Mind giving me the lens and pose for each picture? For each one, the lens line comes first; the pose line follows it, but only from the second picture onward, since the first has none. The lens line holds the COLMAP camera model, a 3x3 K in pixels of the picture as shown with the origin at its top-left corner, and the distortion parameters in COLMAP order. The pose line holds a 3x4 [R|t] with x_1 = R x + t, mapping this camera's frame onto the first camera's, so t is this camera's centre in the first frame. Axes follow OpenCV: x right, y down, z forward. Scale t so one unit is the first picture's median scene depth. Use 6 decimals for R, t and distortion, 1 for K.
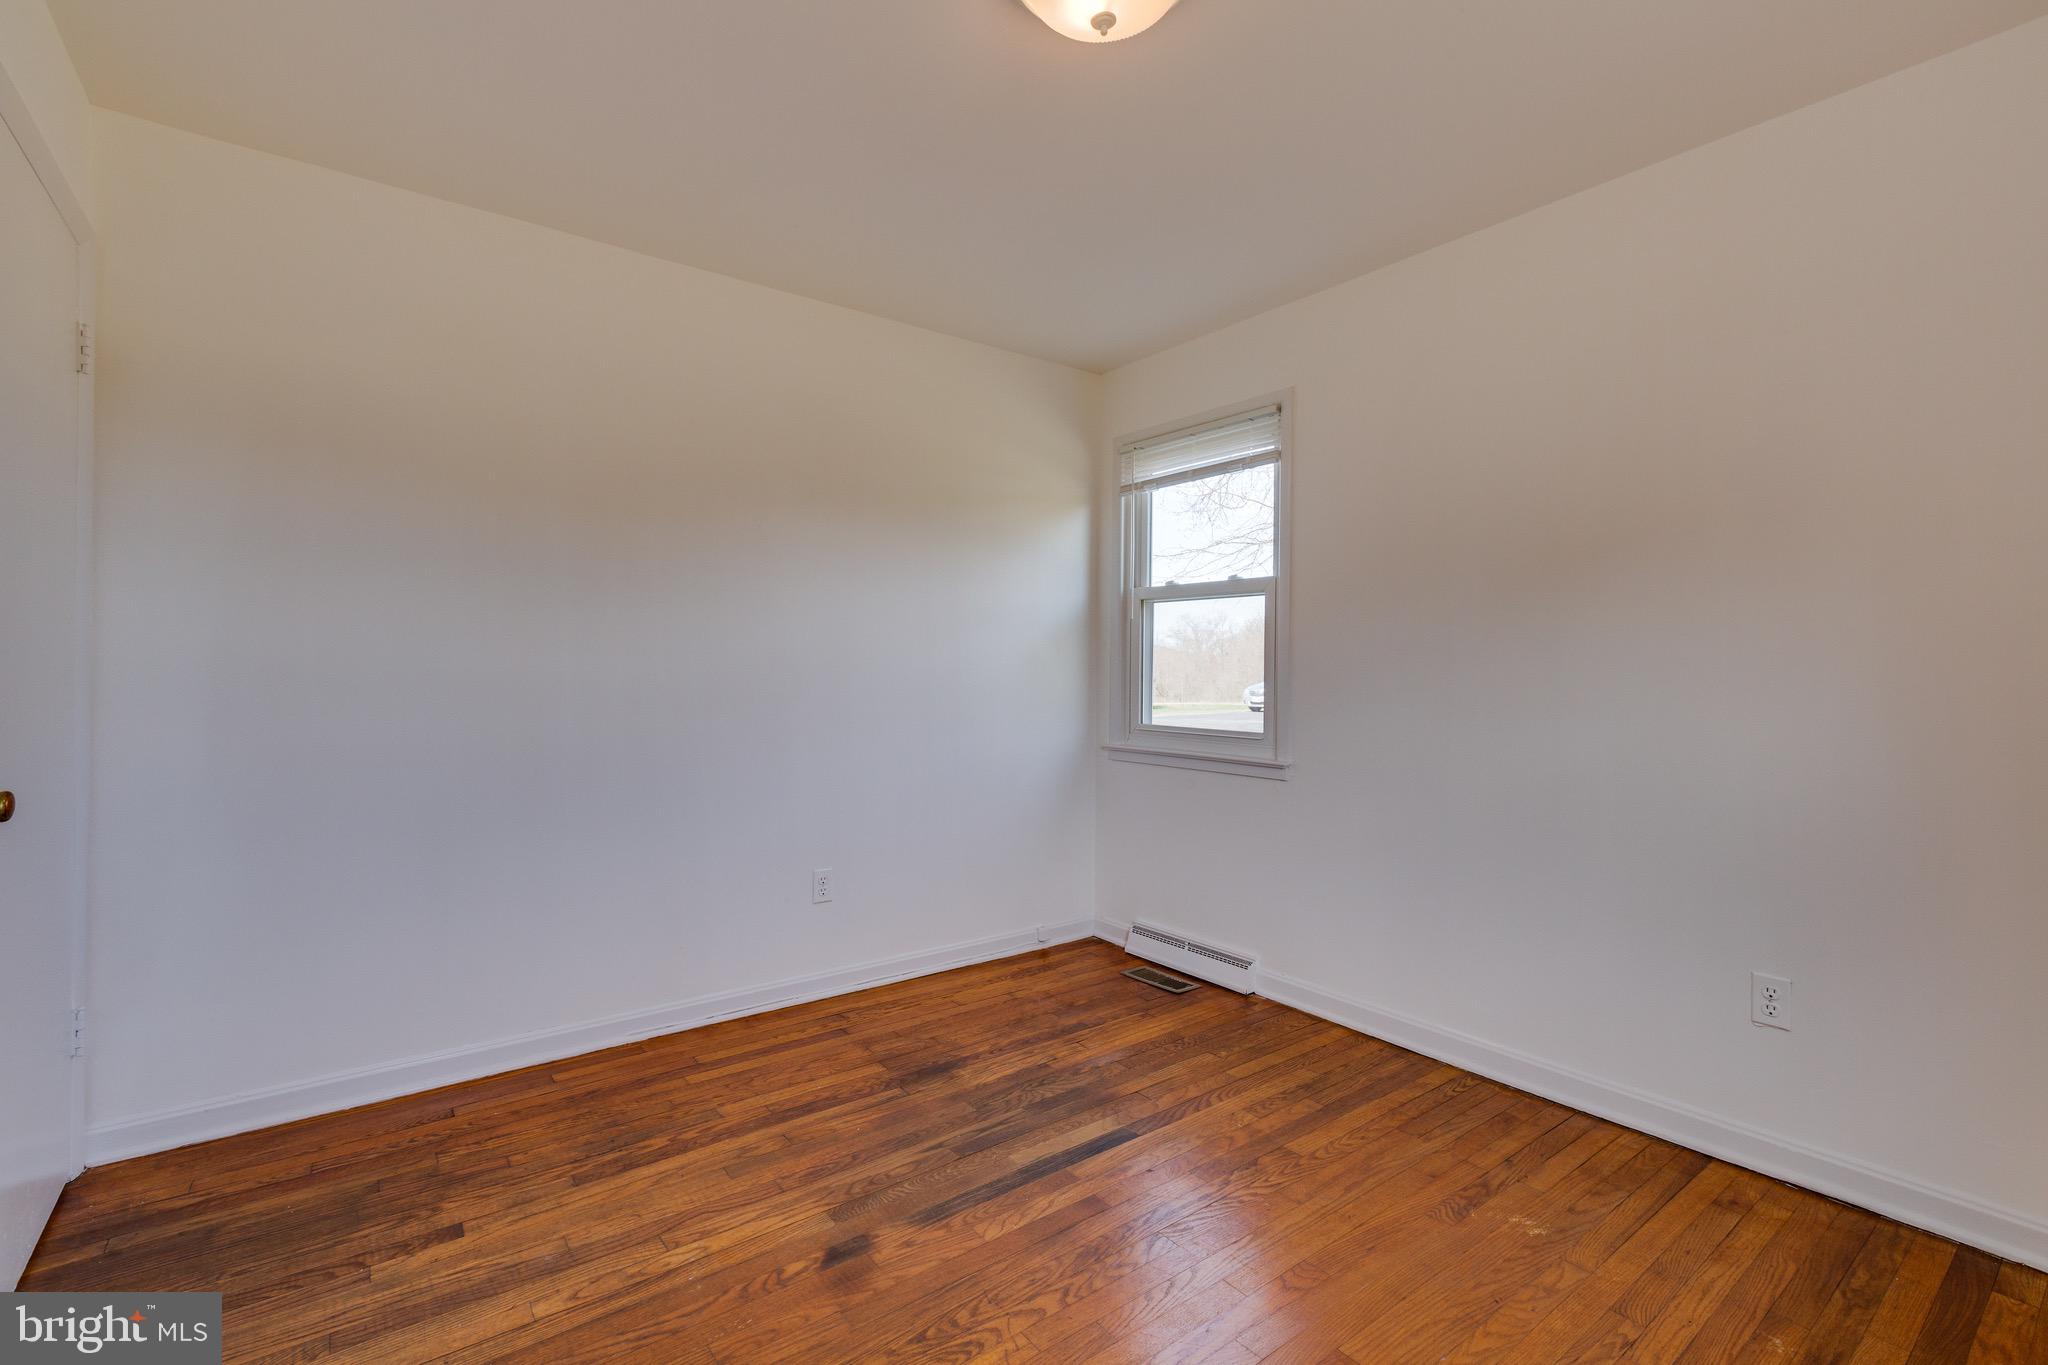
lens RADIAL K [[902.5, 0, 1018.1], [0, 902.5, 665.9], [0, 0, 1]] dist [-0.001595, -0.000744]
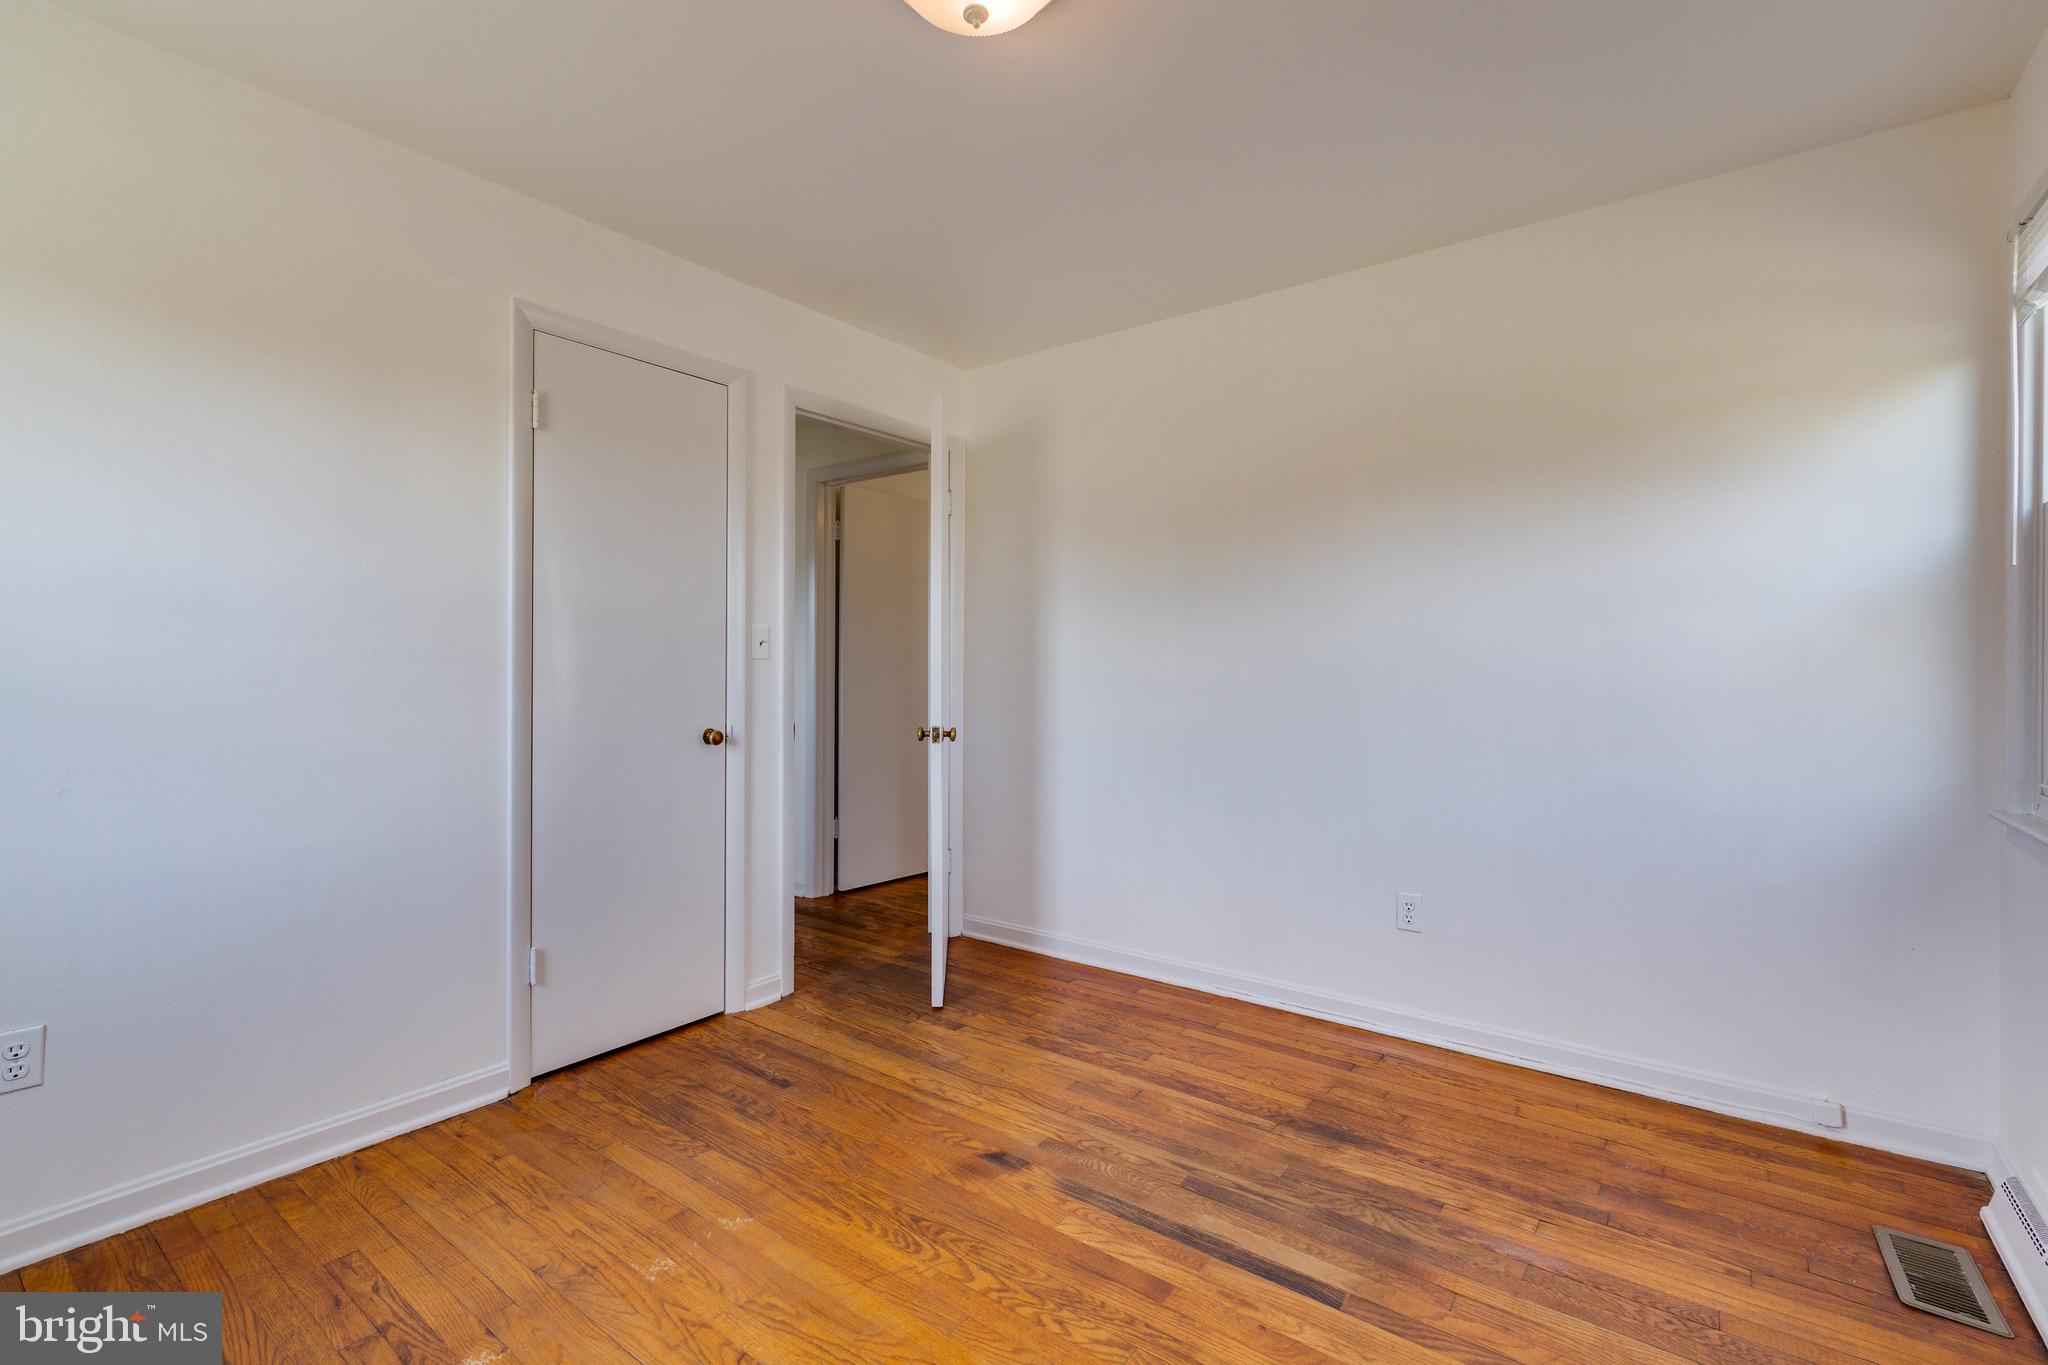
lens RADIAL K [[902.5, 0, 1017.0], [0, 902.5, 671.5], [0, 0, 1]] dist [-0.001595, -0.000744]
pose [[0.279627, -0.000733, -0.960108, 0.688637], [0.002562, 0.999997, -0.000018, 0.008502], [0.960105, -0.002455, 0.279628, 0.502337]]
